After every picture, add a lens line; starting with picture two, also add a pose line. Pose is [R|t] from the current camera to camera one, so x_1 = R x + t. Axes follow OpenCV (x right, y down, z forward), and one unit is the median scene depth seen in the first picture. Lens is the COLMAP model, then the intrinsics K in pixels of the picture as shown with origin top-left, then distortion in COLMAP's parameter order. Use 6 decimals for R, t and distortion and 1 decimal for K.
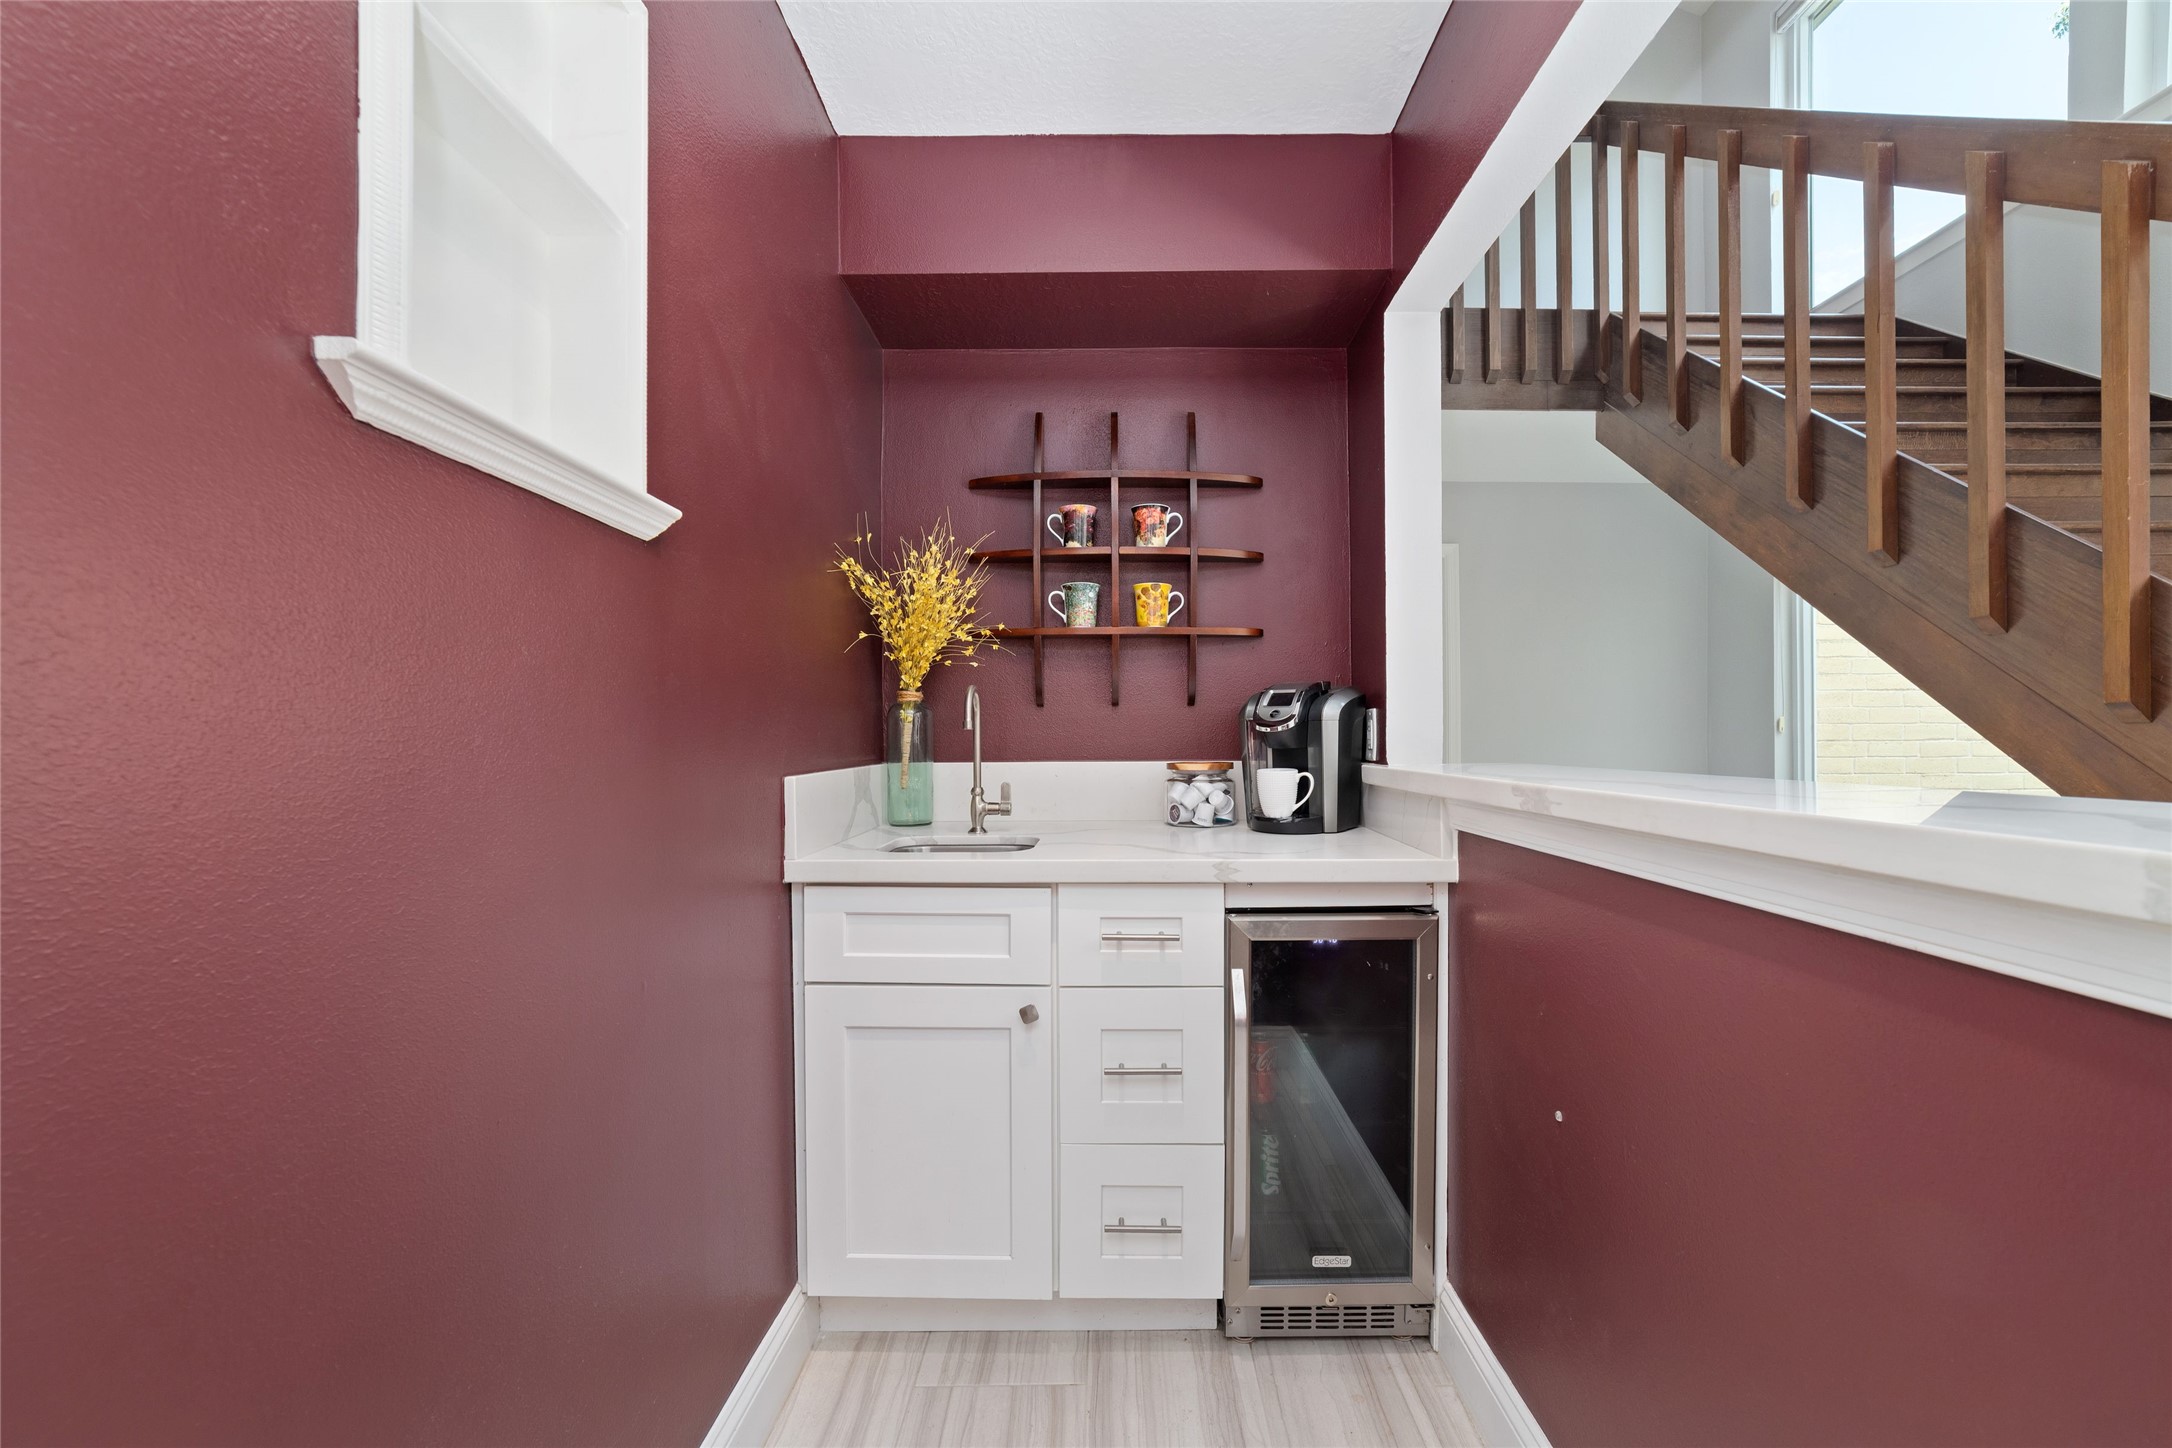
lens RADIAL K [[831.7, 0, 1093.9], [0, 831.7, 738.4], [0, 0, 1]] dist [-0.008376, 0.001737]
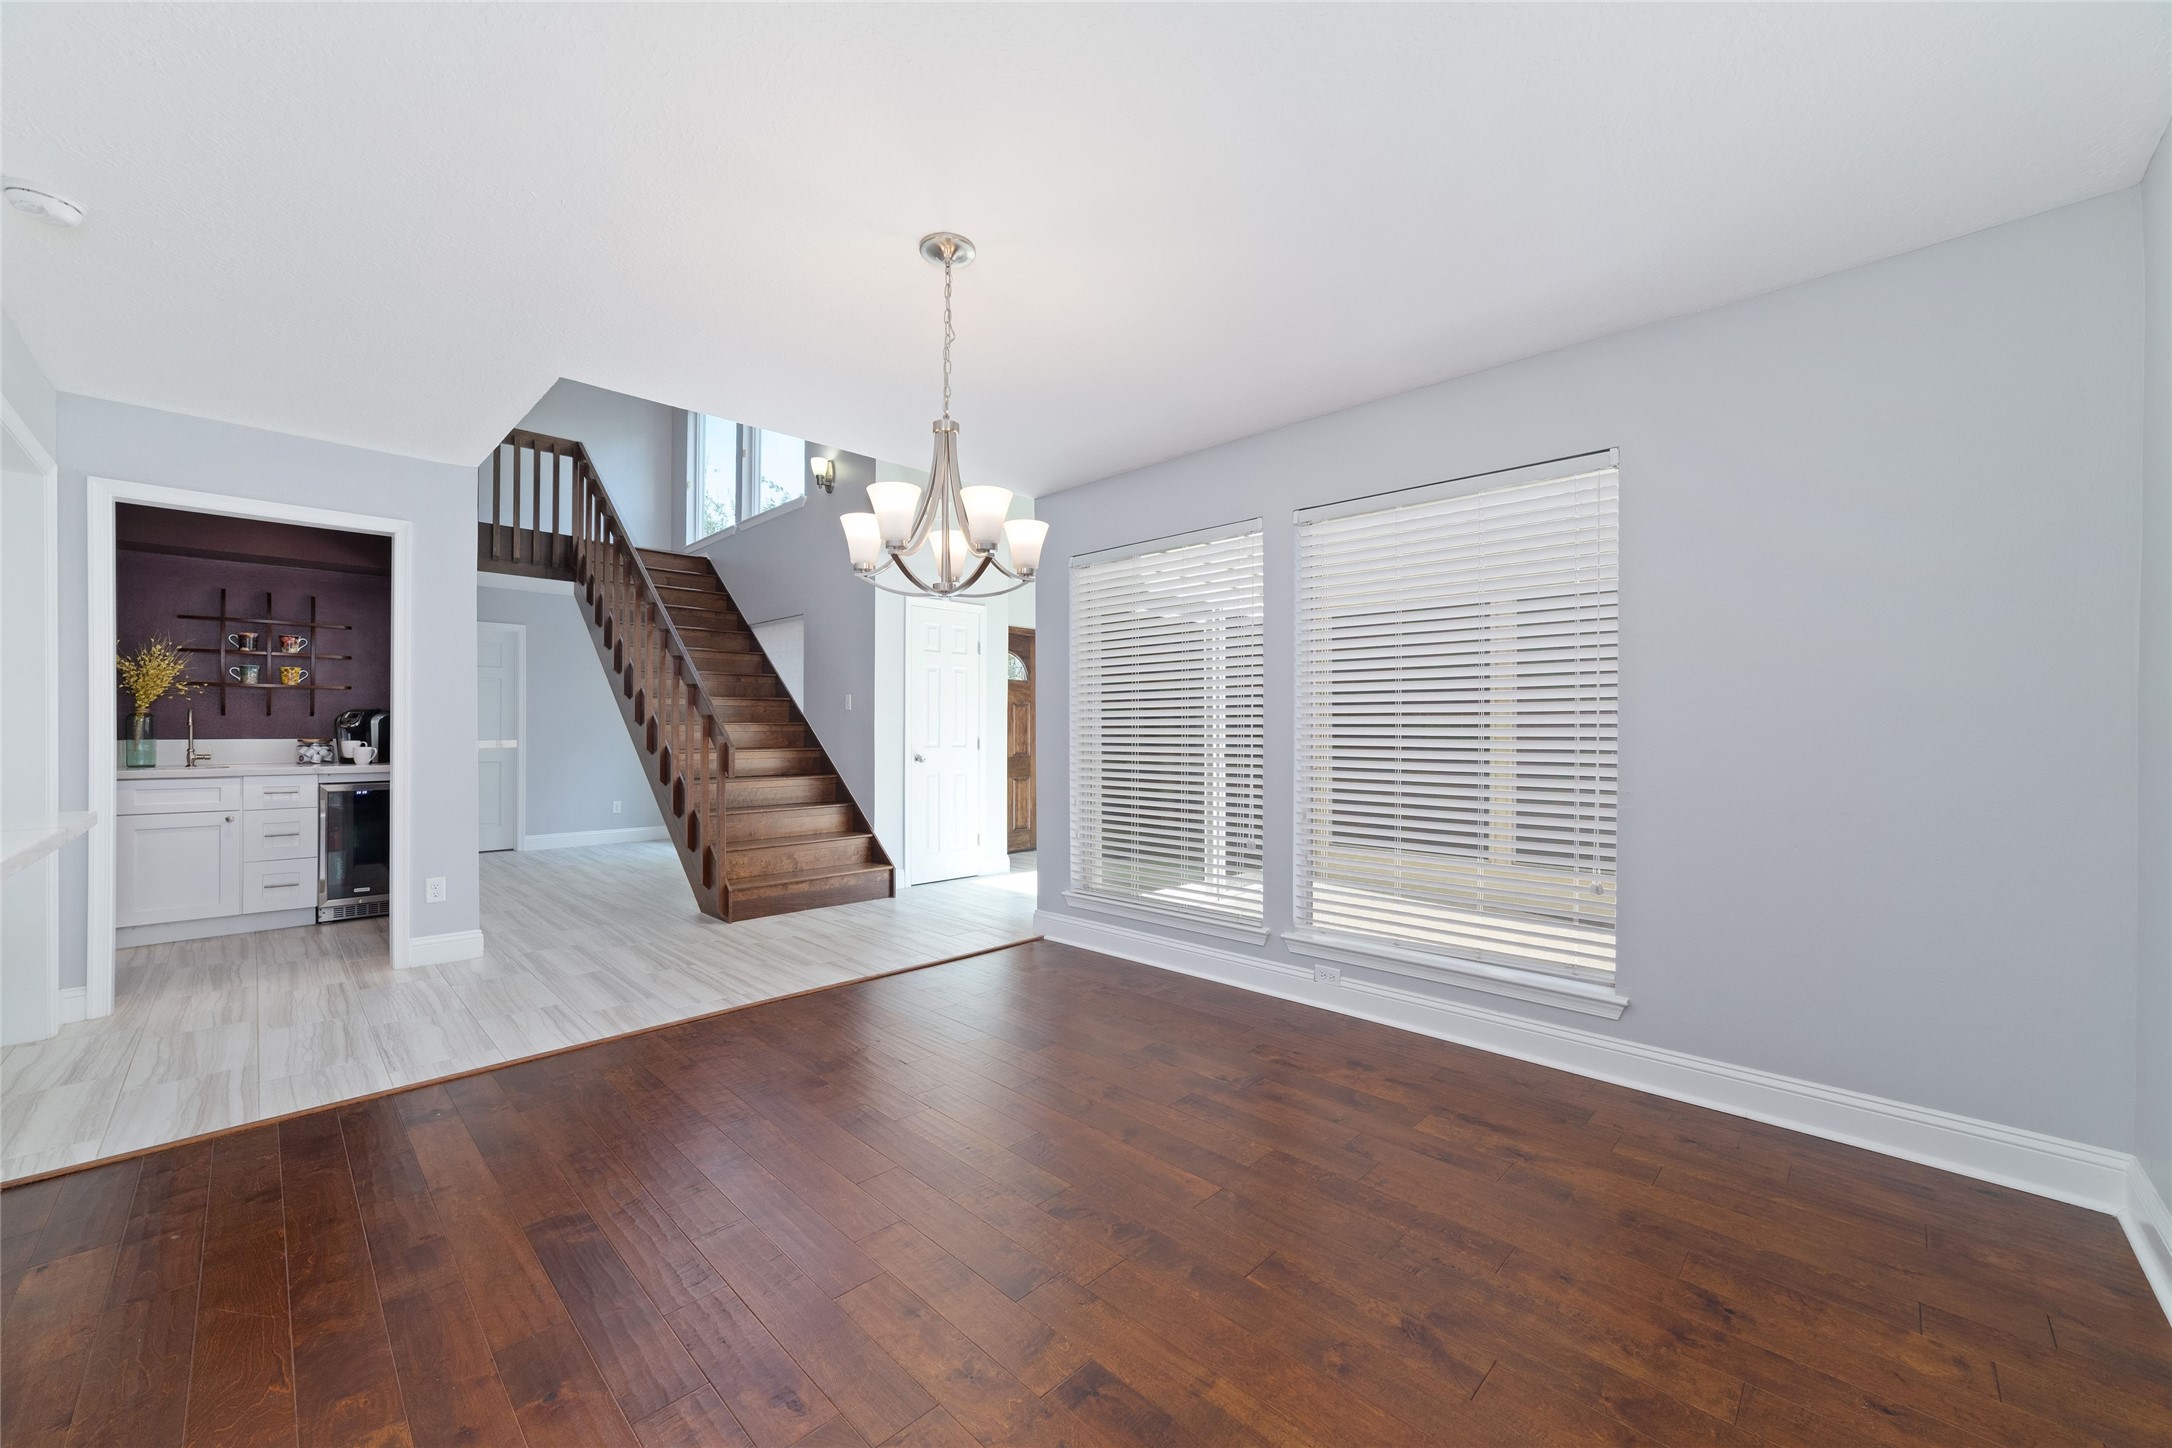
lens RADIAL K [[831.7, 0, 1096.6], [0, 831.7, 729.8], [0, 0, 1]] dist [-0.008376, 0.001737]
pose [[0.685222, 0.001499, 0.728333, -0.078382], [-0.008245, 0.999950, 0.005699, -0.033573], [-0.728288, -0.009910, 0.685199, -2.503244]]
